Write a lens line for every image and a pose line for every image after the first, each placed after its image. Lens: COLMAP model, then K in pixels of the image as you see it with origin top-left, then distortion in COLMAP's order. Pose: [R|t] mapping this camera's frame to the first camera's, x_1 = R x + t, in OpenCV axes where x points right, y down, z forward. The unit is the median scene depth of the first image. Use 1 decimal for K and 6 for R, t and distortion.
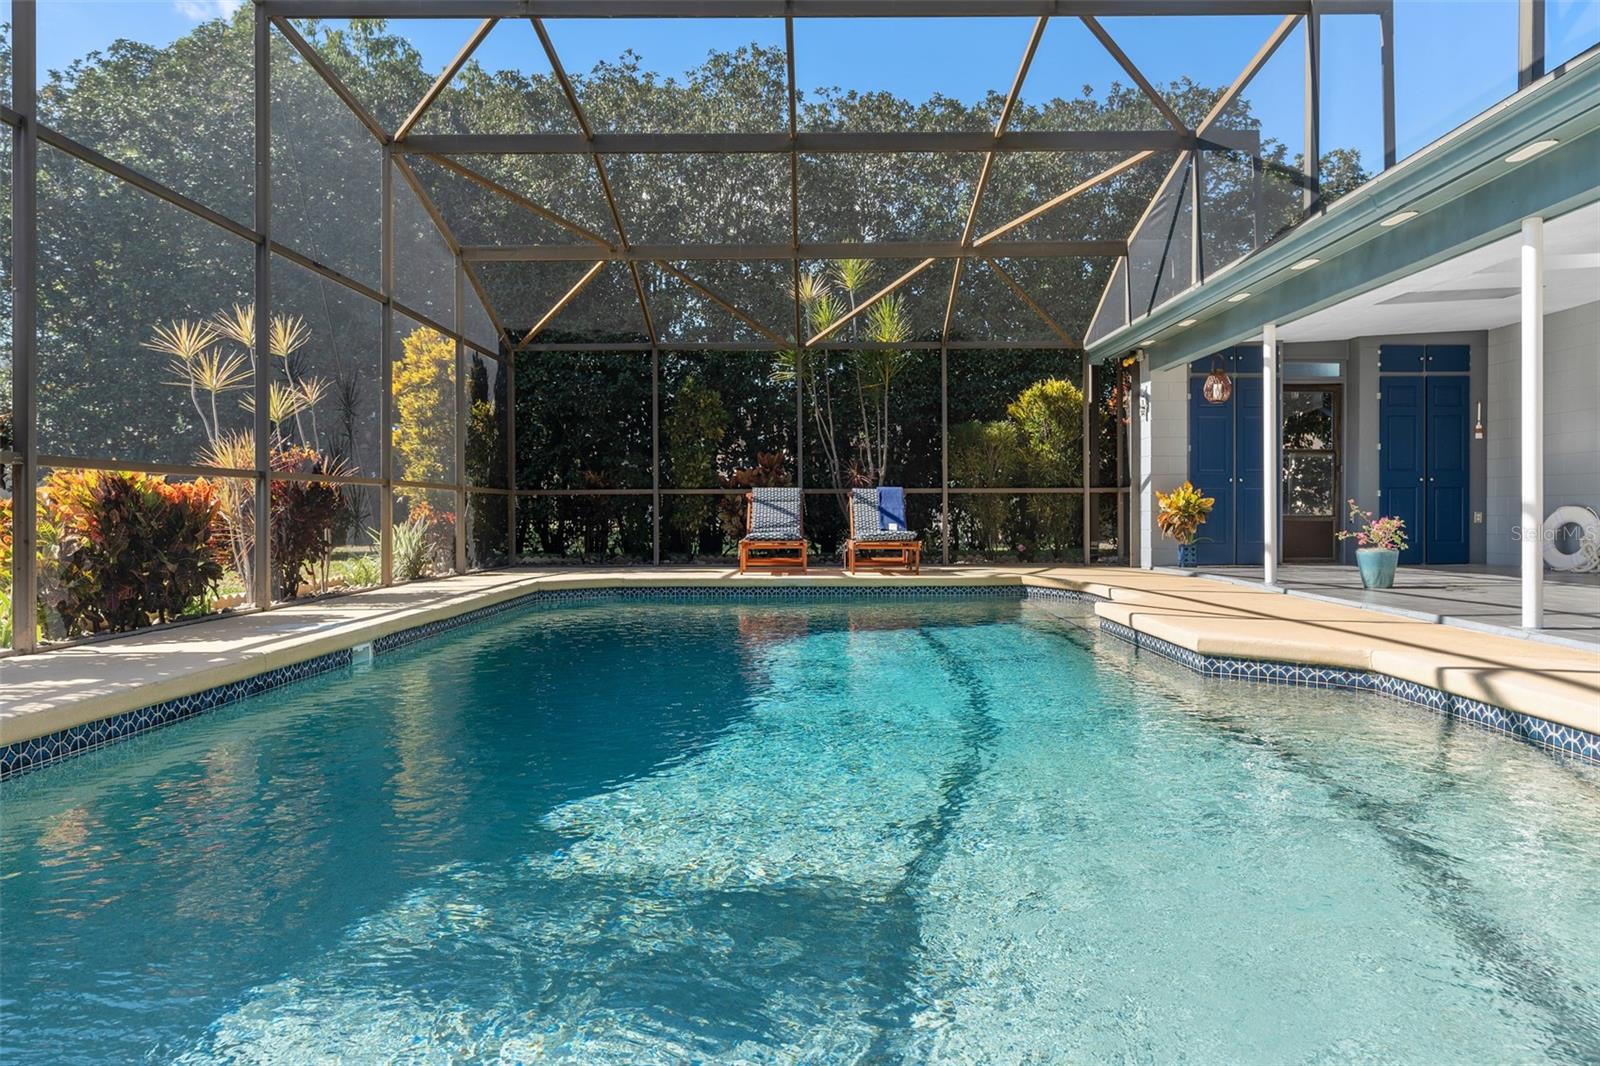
lens RADIAL K [[1076.8, 0, 802.8], [0, 1076.8, 524.8], [0, 0, 1]] dist [0.003632, -0.000542]
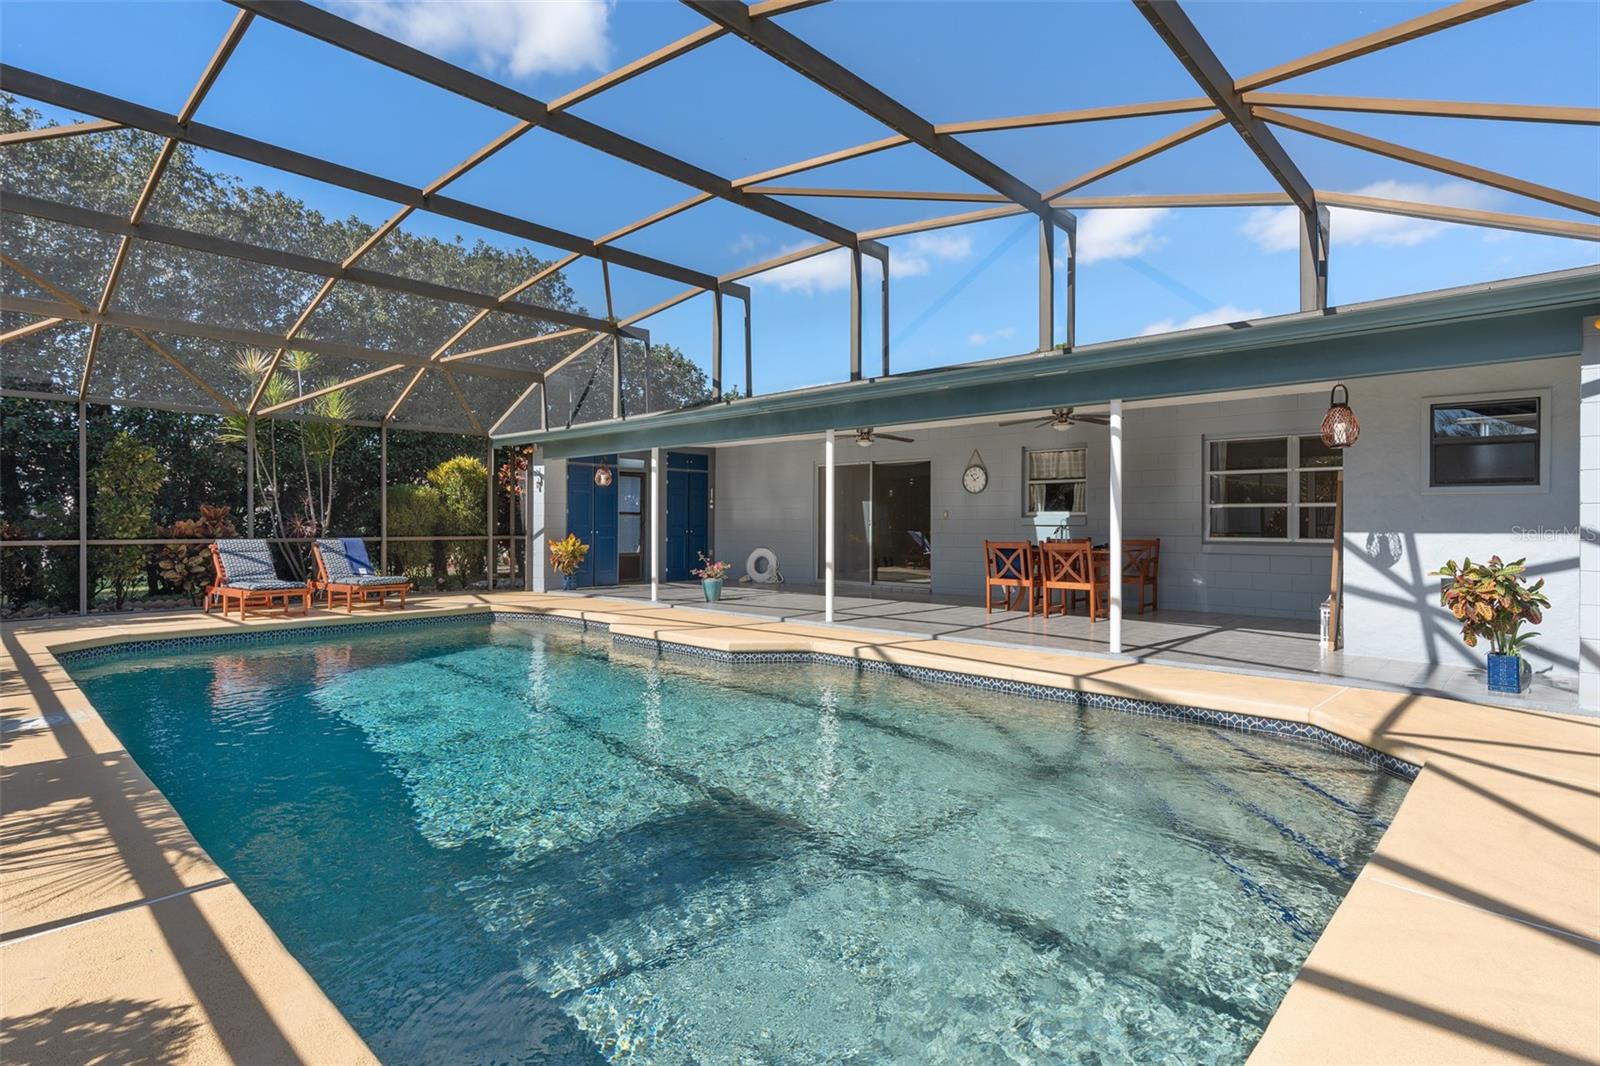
lens RADIAL K [[819.0, 0, 805.1], [0, 819.0, 525.6], [0, 0, 1]] dist [0.011869, -0.001671]
pose [[0.674975, 0.003438, 0.737832, -0.266081], [0.004909, 0.999946, -0.009151, -0.038548], [-0.737824, 0.009799, 0.674922, -0.025424]]
